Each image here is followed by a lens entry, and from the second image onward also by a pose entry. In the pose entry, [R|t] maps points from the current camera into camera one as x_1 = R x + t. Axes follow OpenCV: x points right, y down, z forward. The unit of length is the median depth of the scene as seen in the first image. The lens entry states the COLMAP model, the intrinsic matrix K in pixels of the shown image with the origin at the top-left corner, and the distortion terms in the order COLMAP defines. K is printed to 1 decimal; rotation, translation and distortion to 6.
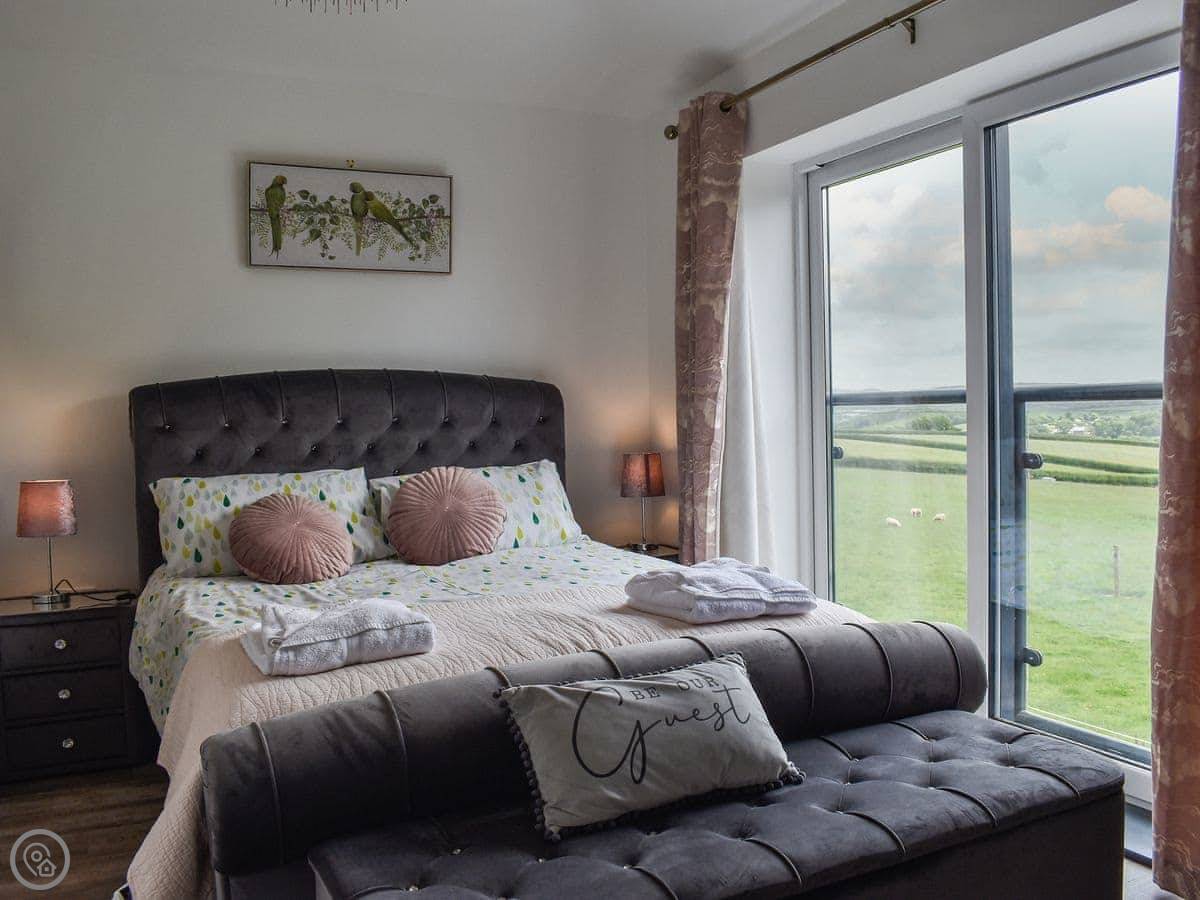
lens RADIAL K [[1047.3, 0, 617.1], [0, 1047.3, 450.0], [0, 0, 1]] dist [-0.000038, -0.000252]
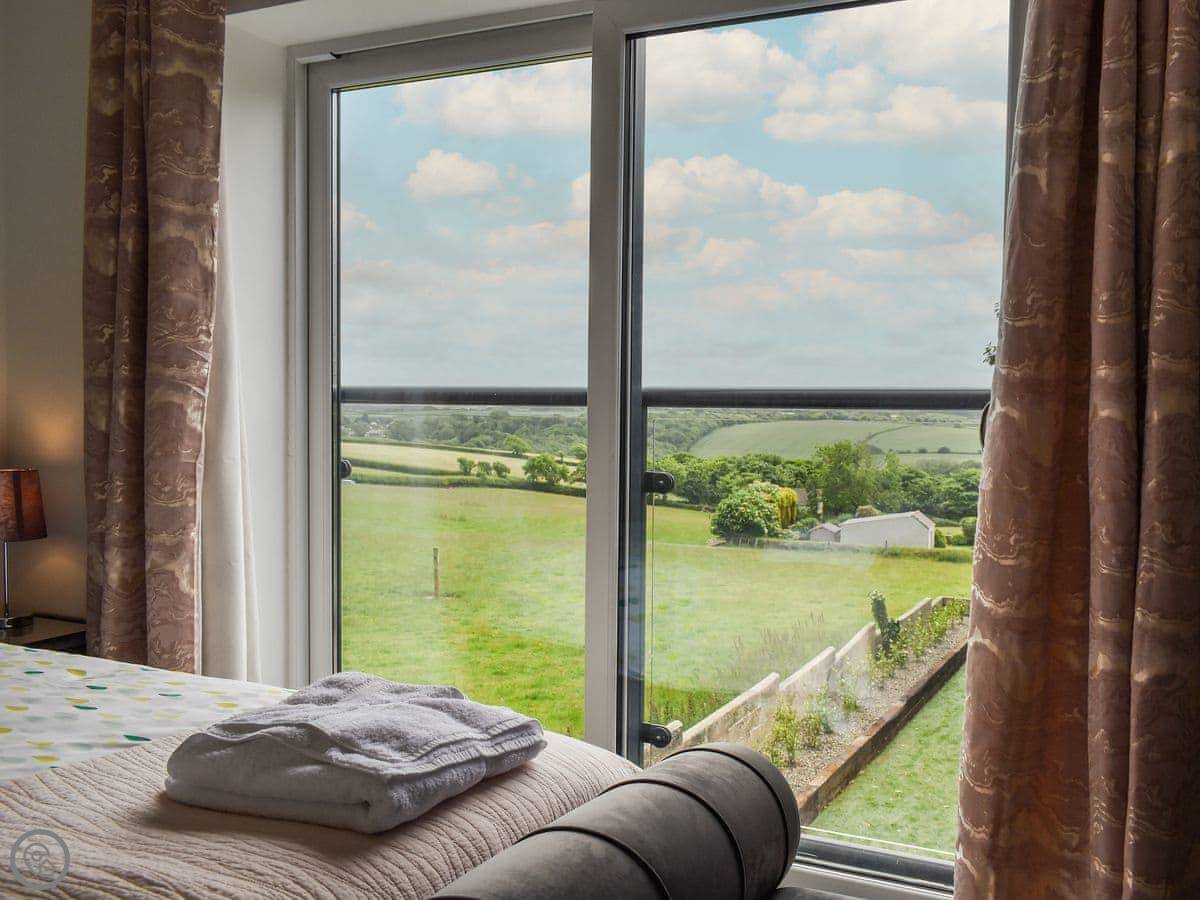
lens RADIAL K [[1047.3, 0, 617.1], [0, 1047.3, 450.0], [0, 0, 1]] dist [-0.000038, -0.000252]
pose [[0.776799, 0.002722, 0.629742, -0.095465], [-0.002582, 0.999996, -0.001137, -0.010230], [-0.629743, -0.000743, 0.776803, 0.338141]]
